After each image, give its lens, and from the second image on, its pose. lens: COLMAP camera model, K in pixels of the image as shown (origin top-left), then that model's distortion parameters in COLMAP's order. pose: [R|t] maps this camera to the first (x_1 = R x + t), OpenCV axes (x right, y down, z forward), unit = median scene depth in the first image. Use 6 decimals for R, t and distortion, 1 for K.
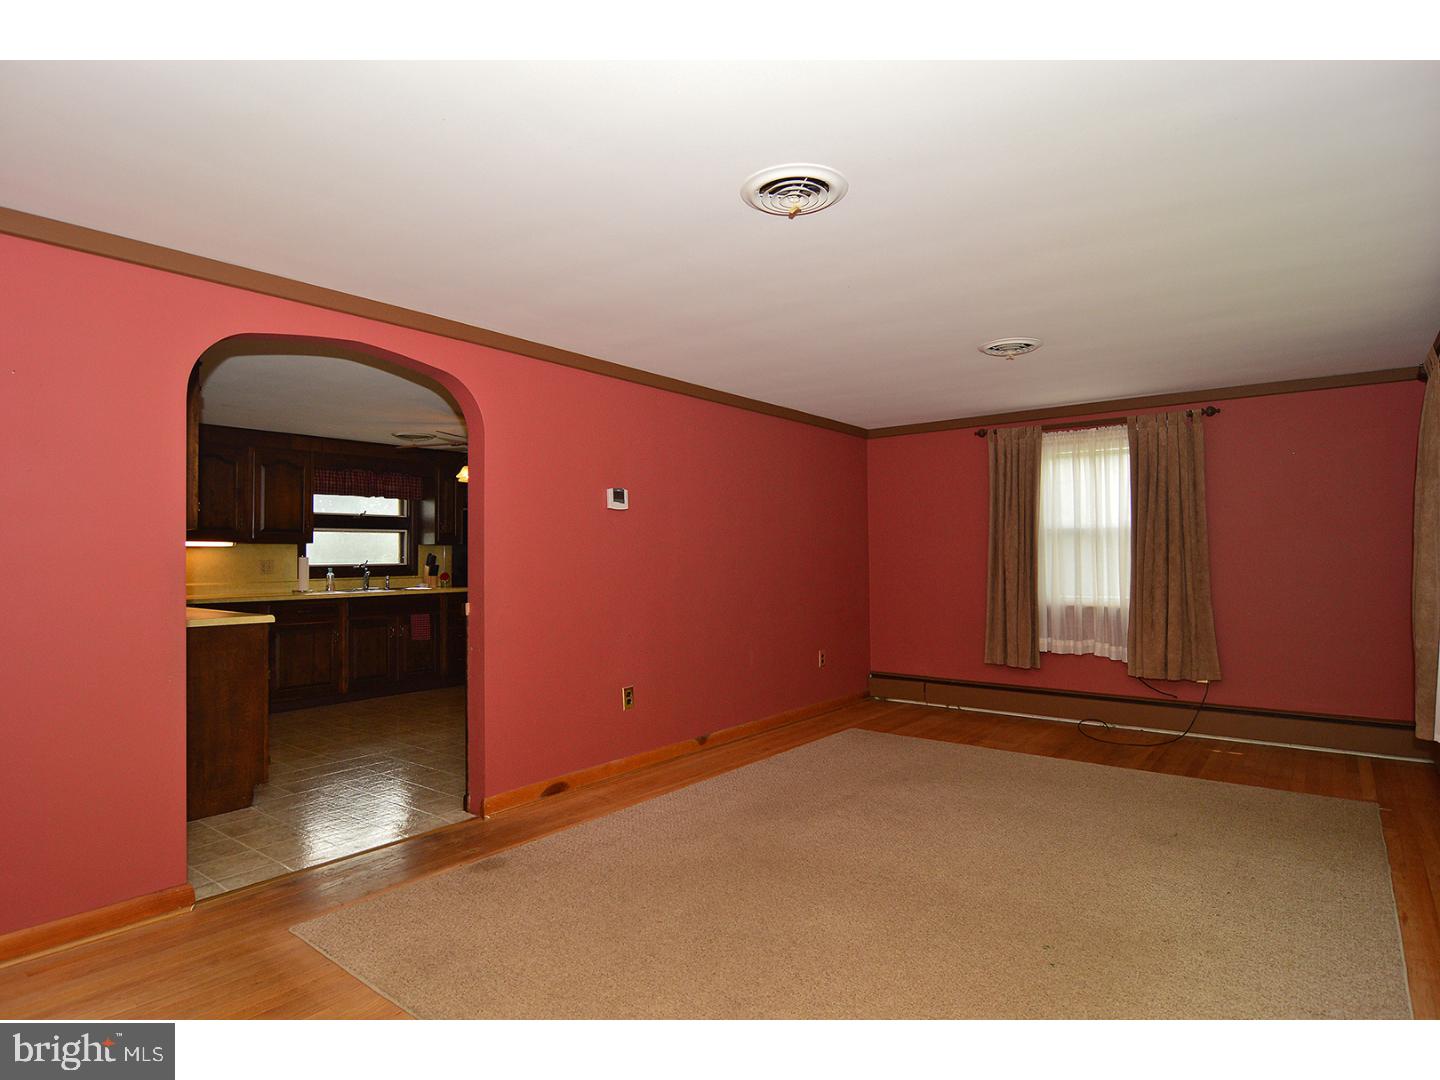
lens RADIAL K [[793.0, 0, 712.5], [0, 793.0, 542.1], [0, 0, 1]] dist [-0.017990, -0.000817]
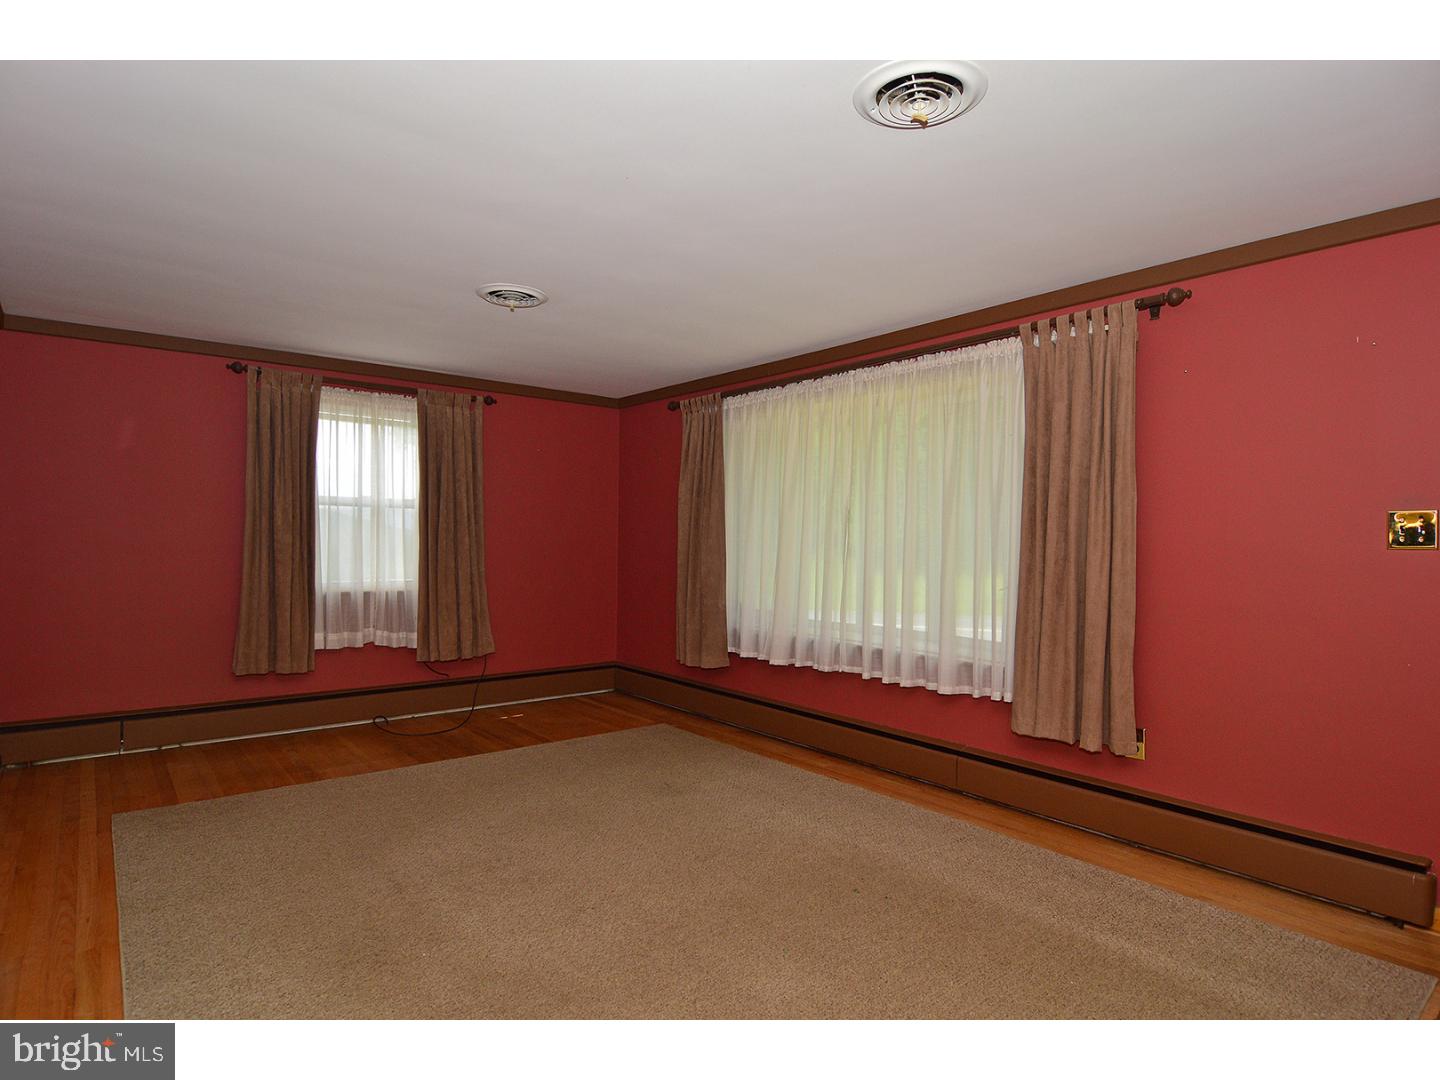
lens RADIAL K [[793.0, 0, 719.1], [0, 793.0, 540.0], [0, 0, 1]] dist [-0.017990, -0.000817]
pose [[0.200984, 0.004408, 0.979585, -0.321639], [-0.031028, 0.999517, 0.001869, 0.009292], [-0.979103, -0.030770, 0.201024, 0.439206]]
